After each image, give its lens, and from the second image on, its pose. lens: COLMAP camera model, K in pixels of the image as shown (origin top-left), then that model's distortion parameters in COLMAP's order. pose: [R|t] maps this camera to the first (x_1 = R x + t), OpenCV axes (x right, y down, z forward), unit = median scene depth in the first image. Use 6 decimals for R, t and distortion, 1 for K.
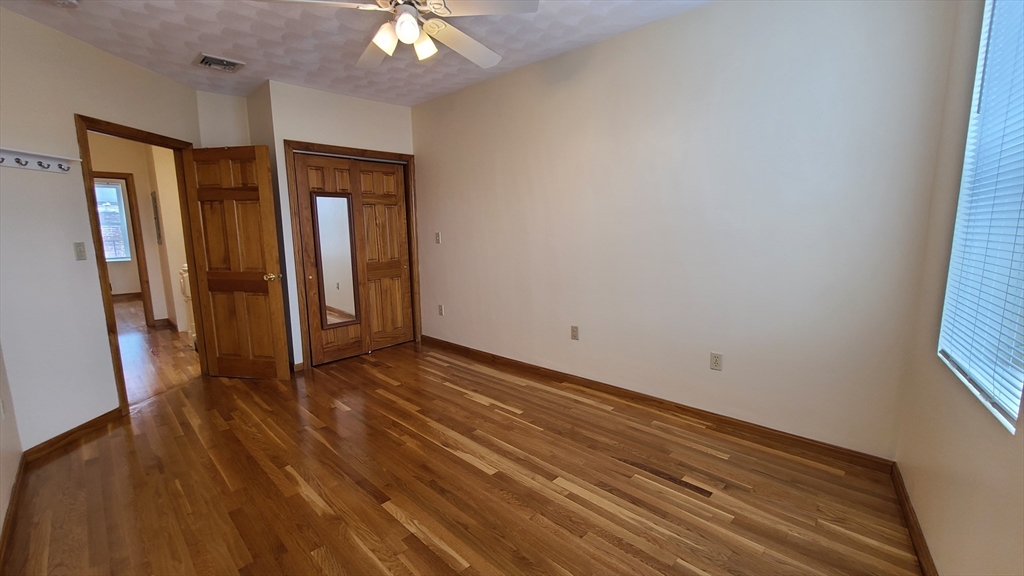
lens RADIAL K [[413.7, 0, 520.6], [0, 413.7, 289.0], [0, 0, 1]] dist [-0.008964, -0.000028]
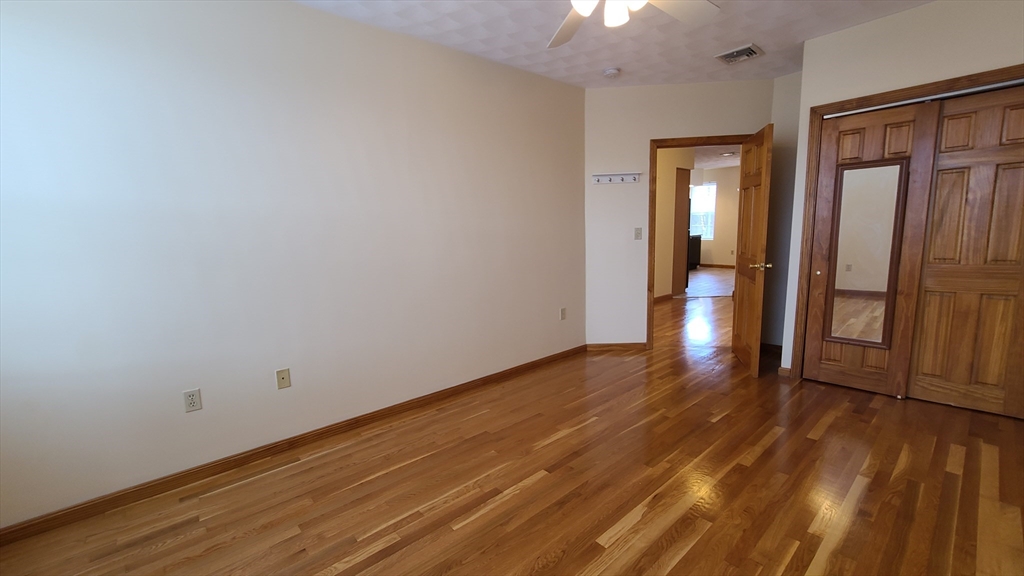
lens RADIAL K [[421.4, 0, 529.8], [0, 421.4, 293.7], [0, 0, 1]] dist [-0.001114, -0.000177]
pose [[-0.070646, 0.171092, -0.982719, 0.364521], [-0.110028, 0.977832, 0.178151, -0.075612], [0.991415, 0.120712, -0.050255, 0.492906]]
